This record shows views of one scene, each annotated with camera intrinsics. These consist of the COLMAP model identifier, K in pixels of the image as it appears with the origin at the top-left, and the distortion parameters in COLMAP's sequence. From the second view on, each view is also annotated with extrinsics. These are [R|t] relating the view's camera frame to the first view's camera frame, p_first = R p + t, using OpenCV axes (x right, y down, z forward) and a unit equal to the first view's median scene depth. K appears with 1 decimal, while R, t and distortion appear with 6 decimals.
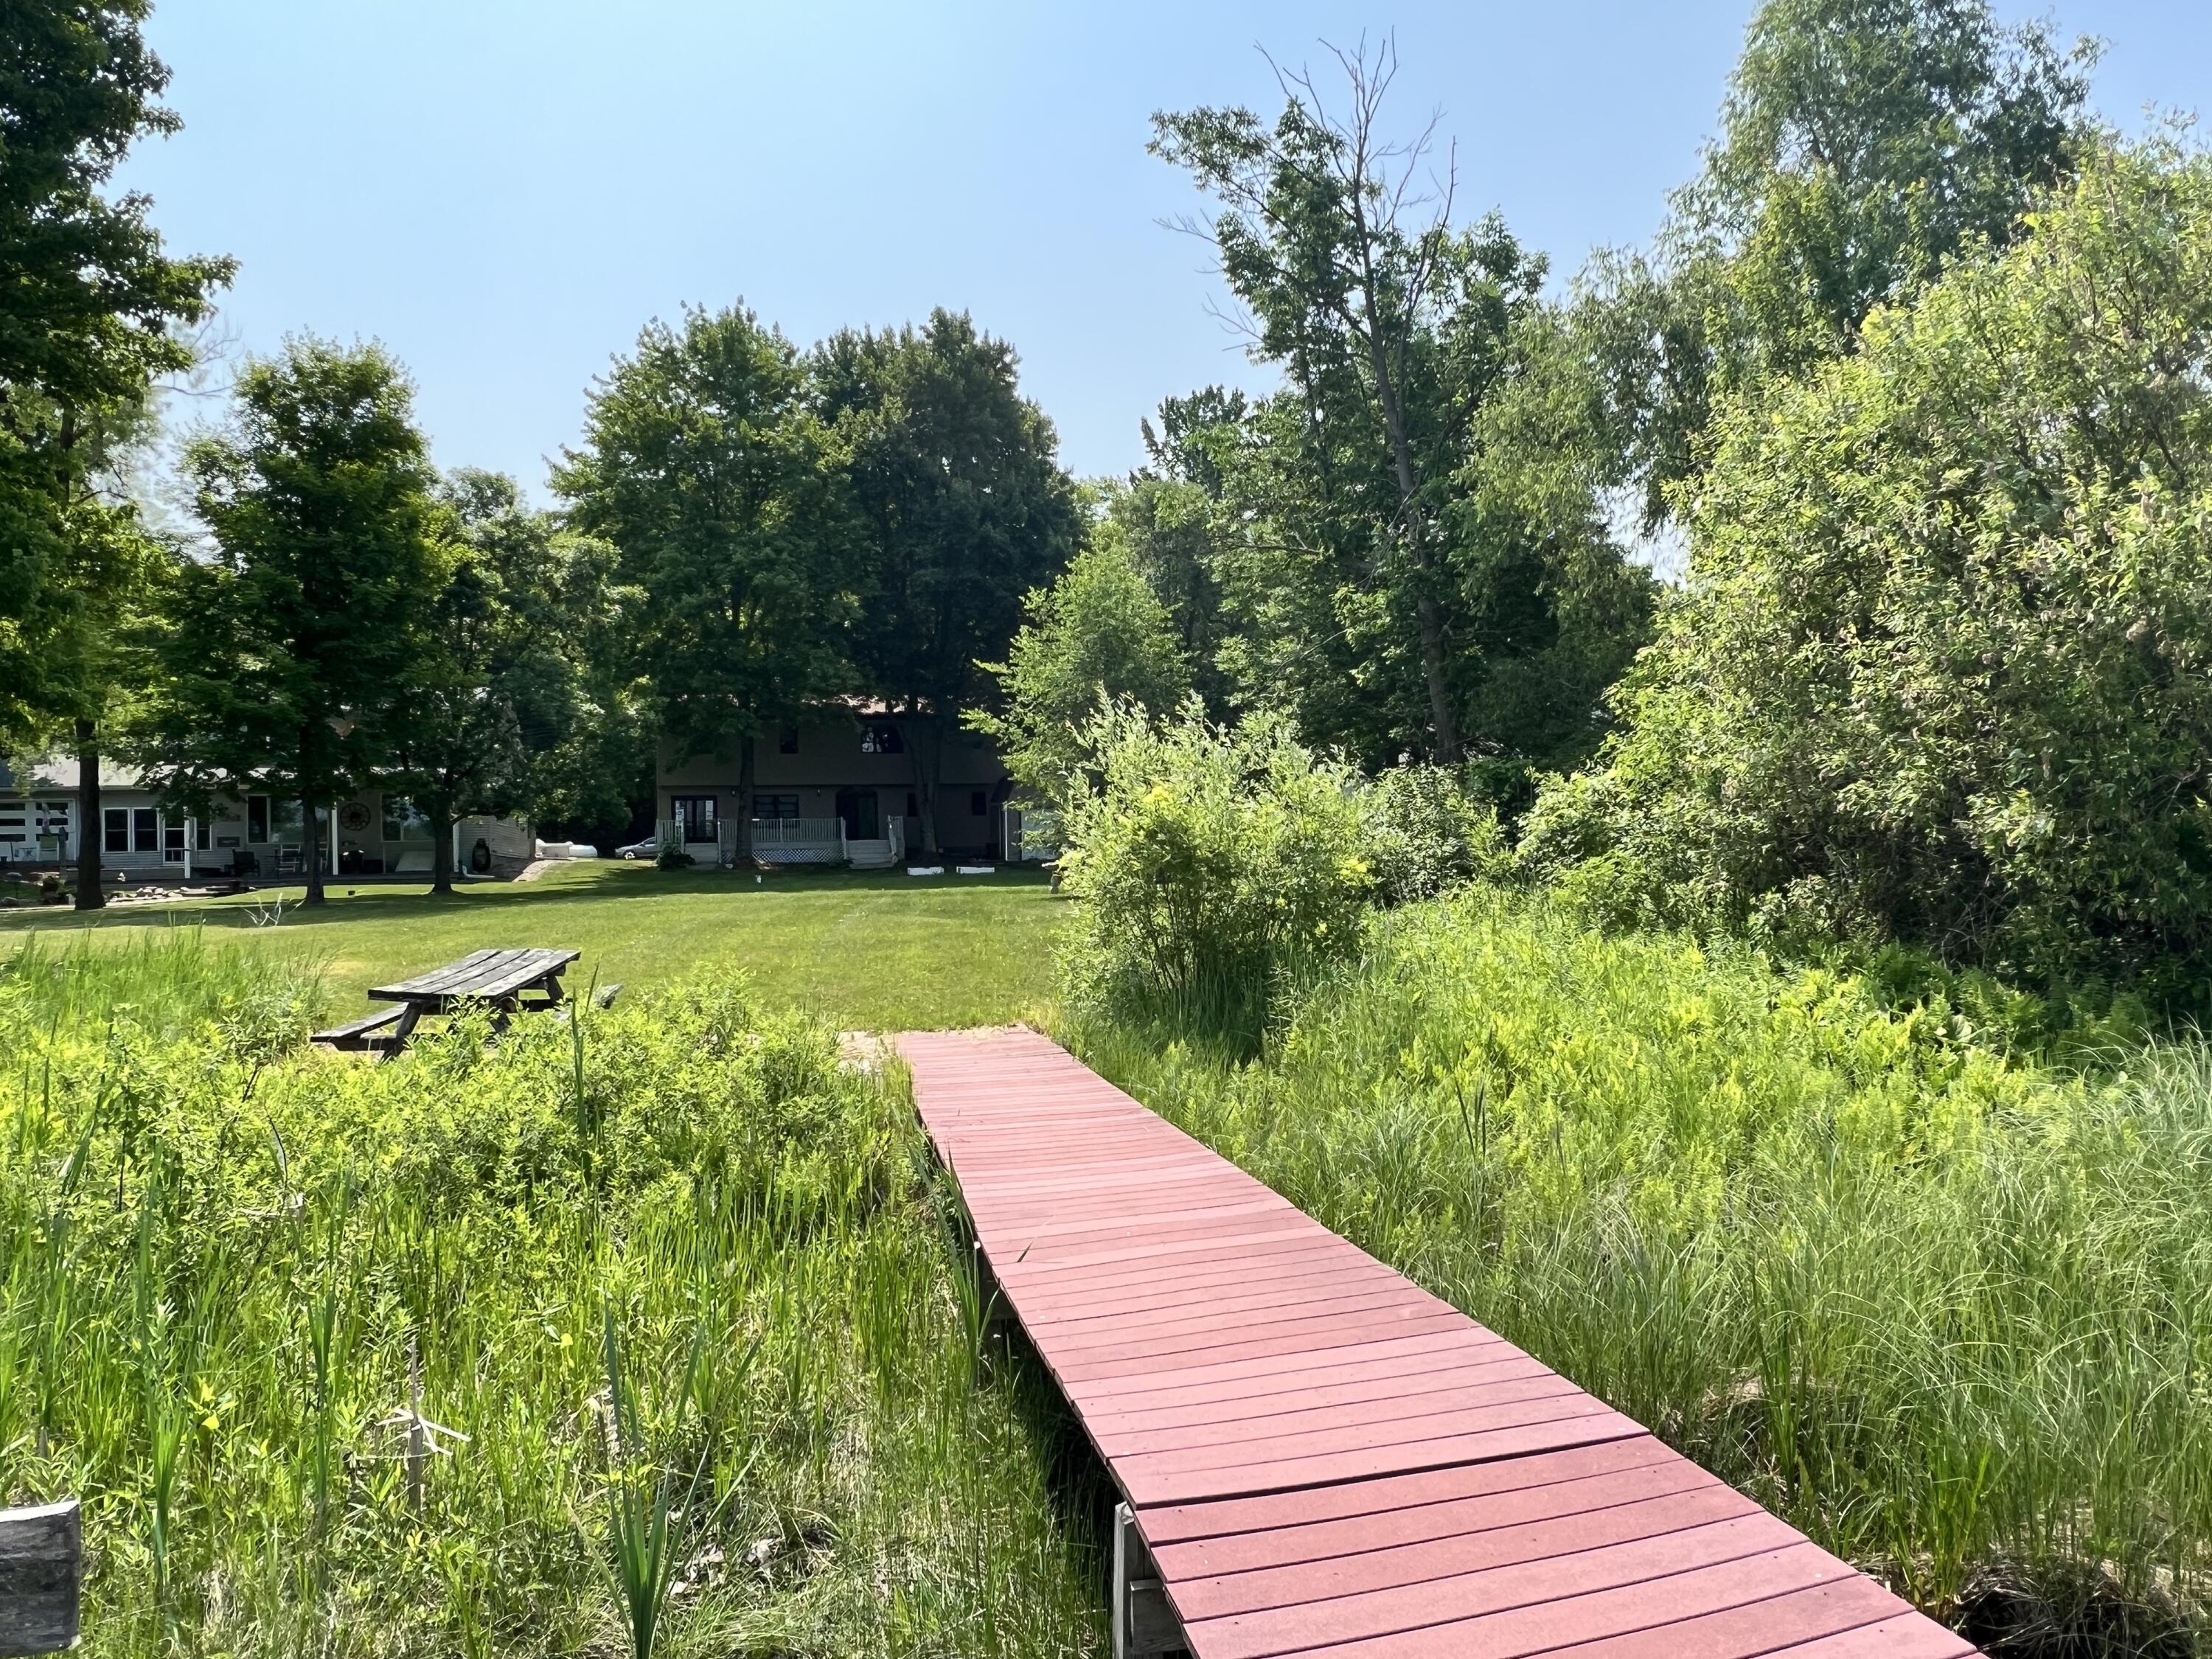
lens RADIAL K [[1456.6, 0, 1119.2], [0, 1456.6, 836.8], [0, 0, 1]] dist [0.000593, -0.000867]
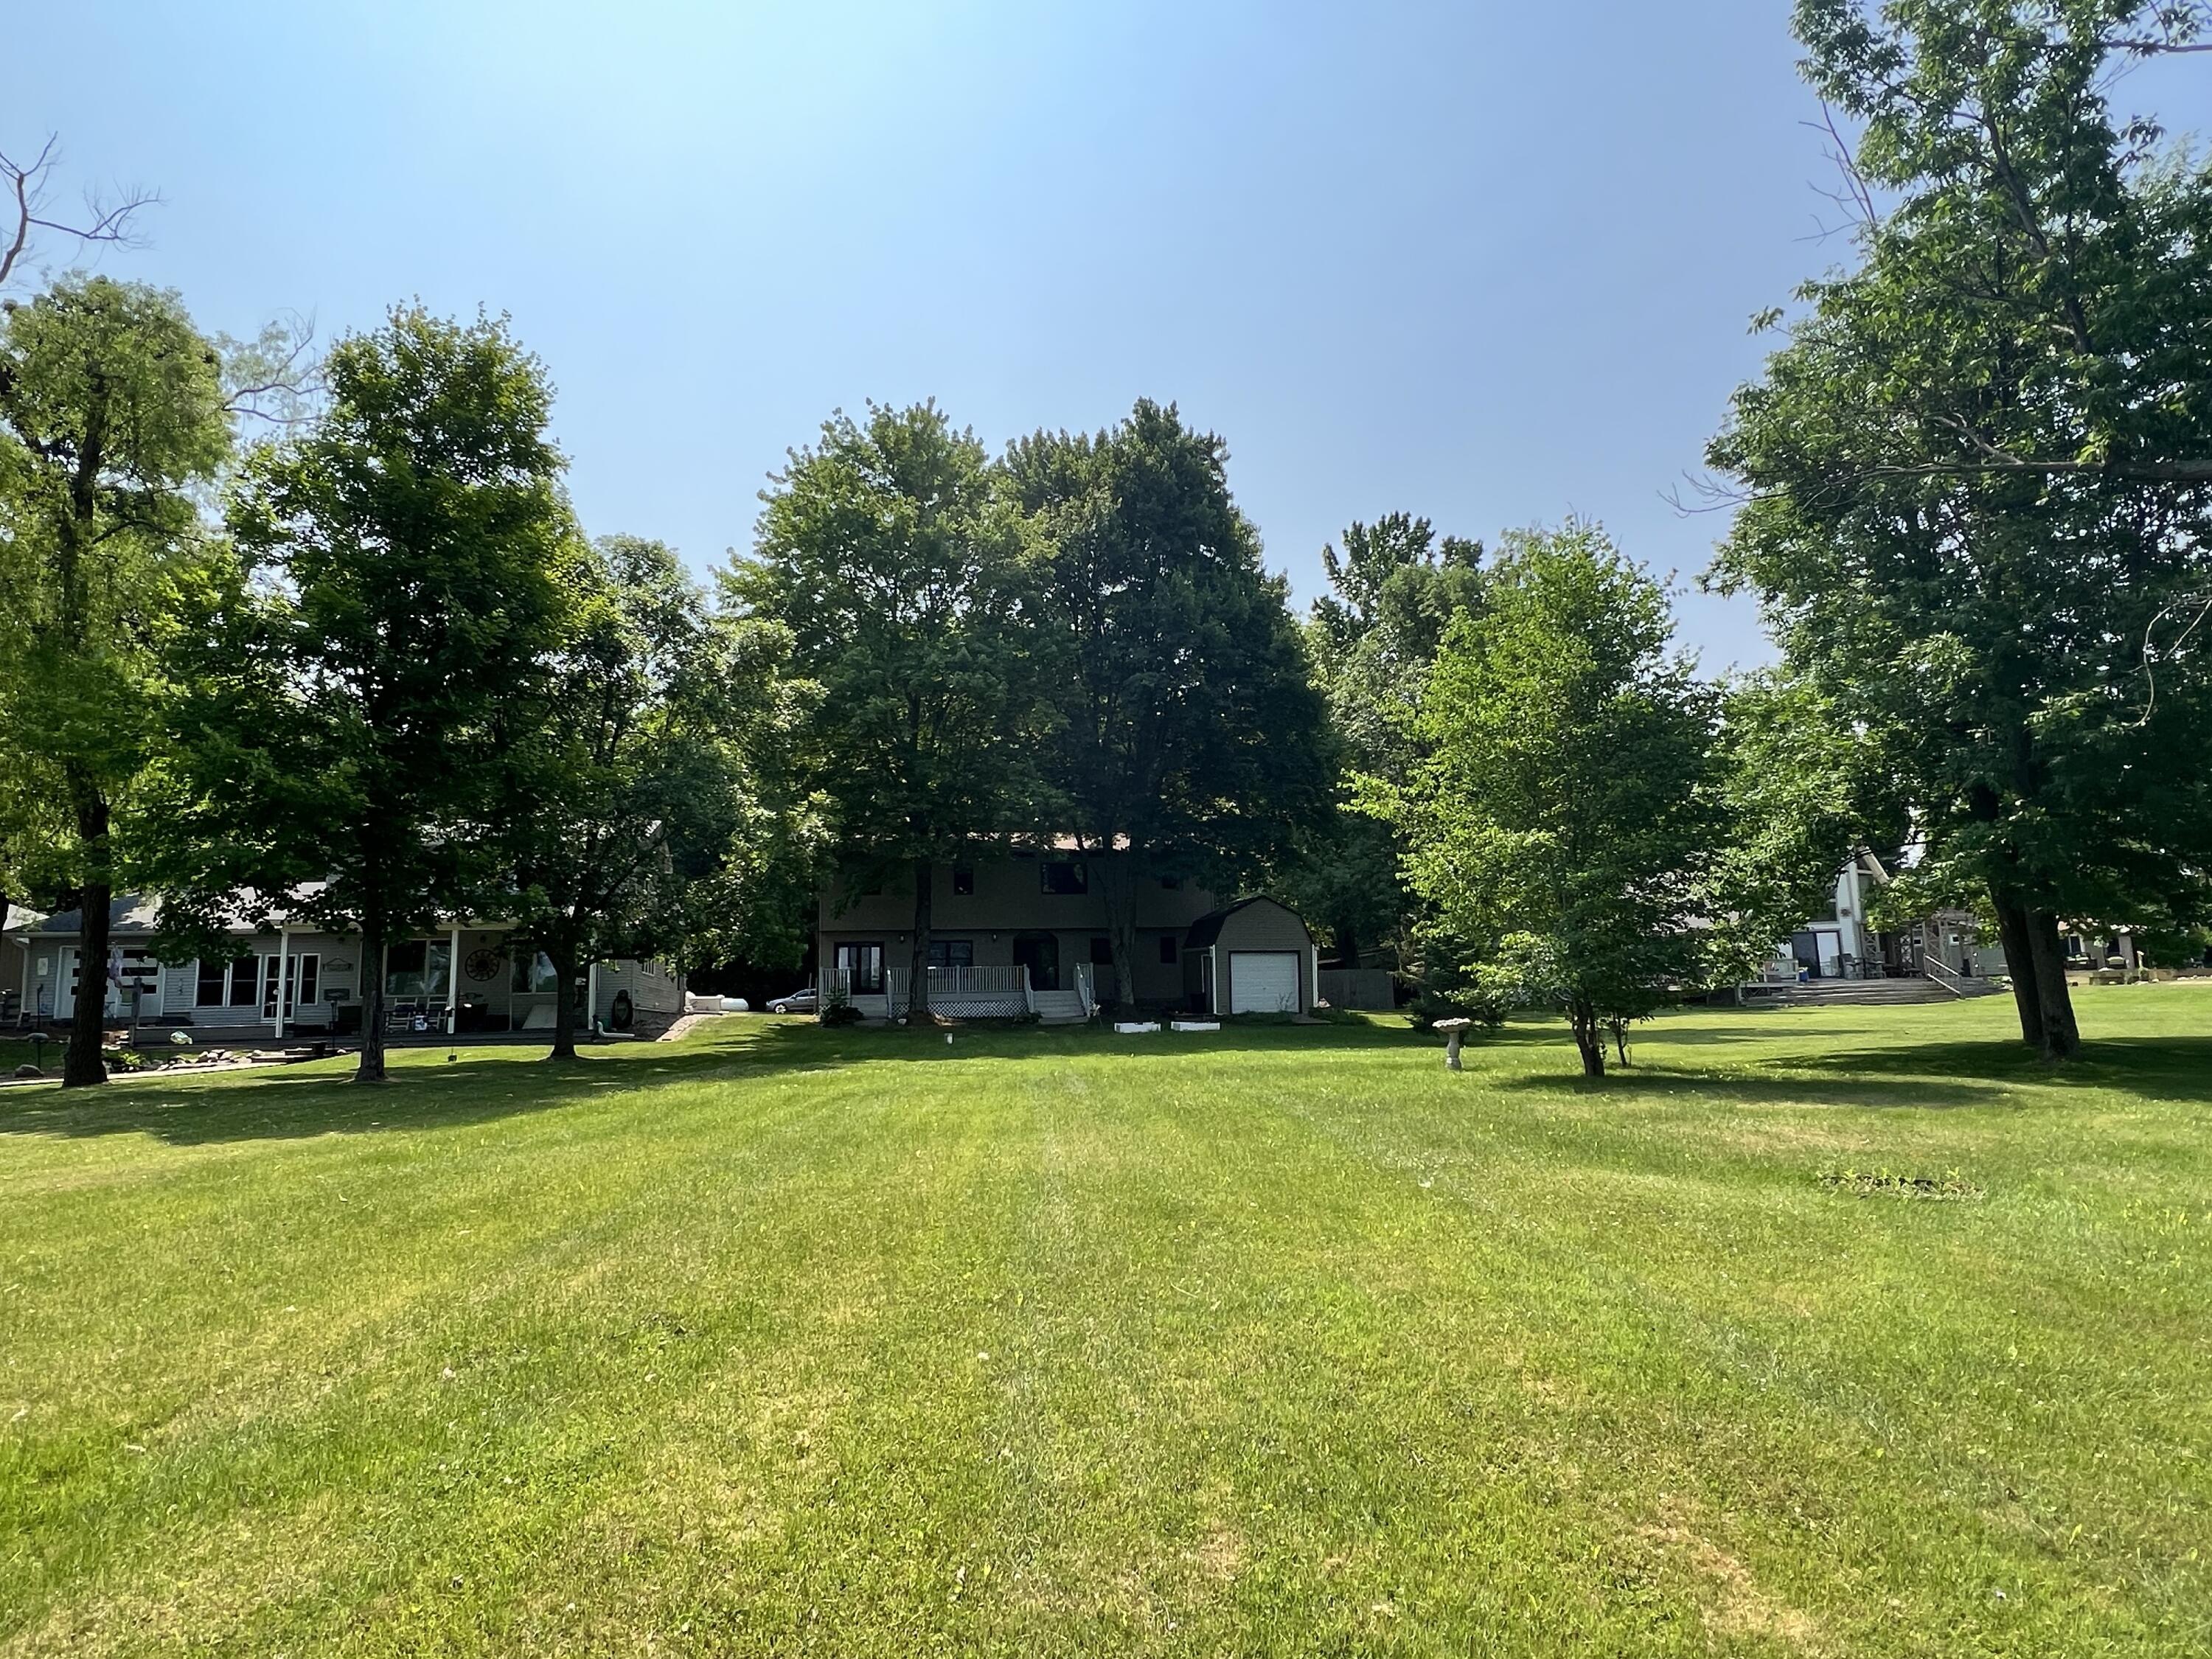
lens RADIAL K [[1238.6, 0, 1109.9], [0, 1238.6, 830.4], [0, 0, 1]] dist [0.000139, -0.000234]
pose [[0.998273, -0.010529, -0.057791, -0.105282], [0.003009, 0.991679, -0.128701, 0.002695], [0.058665, 0.128305, 0.989998, 0.275169]]
